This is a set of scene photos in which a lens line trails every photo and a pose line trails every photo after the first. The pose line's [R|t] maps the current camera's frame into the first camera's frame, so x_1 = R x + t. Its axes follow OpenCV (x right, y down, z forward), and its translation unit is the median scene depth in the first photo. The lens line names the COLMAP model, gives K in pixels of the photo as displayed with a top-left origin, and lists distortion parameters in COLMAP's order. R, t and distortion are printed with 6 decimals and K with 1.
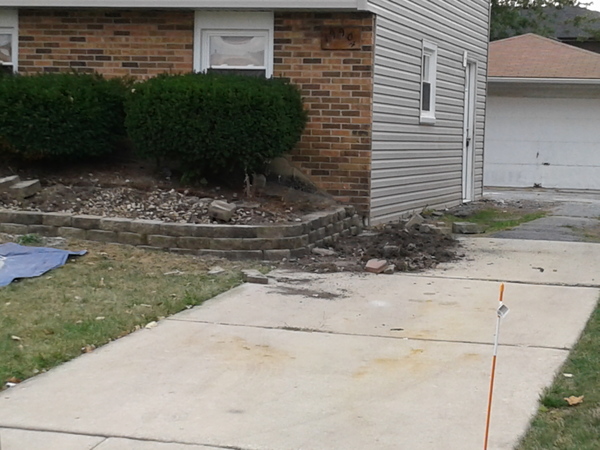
lens RADIAL K [[1253.3, 0, 300.0], [0, 1253.3, 225.0], [0, 0, 1]] dist [0.140440, 0.464846]
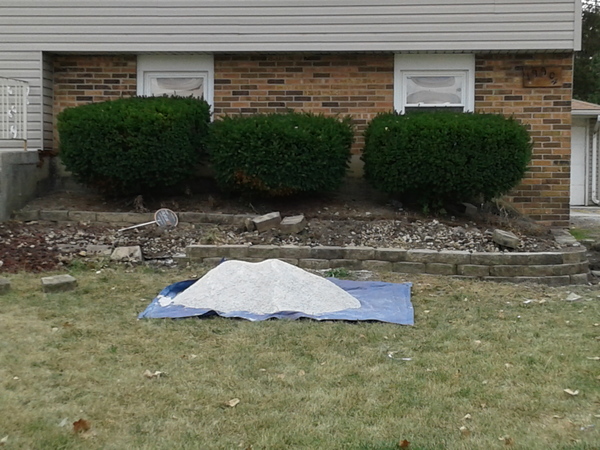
lens RADIAL K [[1057.4, 0, 300.0], [0, 1057.4, 225.0], [0, 0, 1]] dist [0.145400, 0.354460]
pose [[0.976088, -0.035172, 0.214514, -0.362893], [0.037605, 0.999266, -0.007269, -0.019810], [-0.214101, 0.015162, 0.976694, 0.131180]]
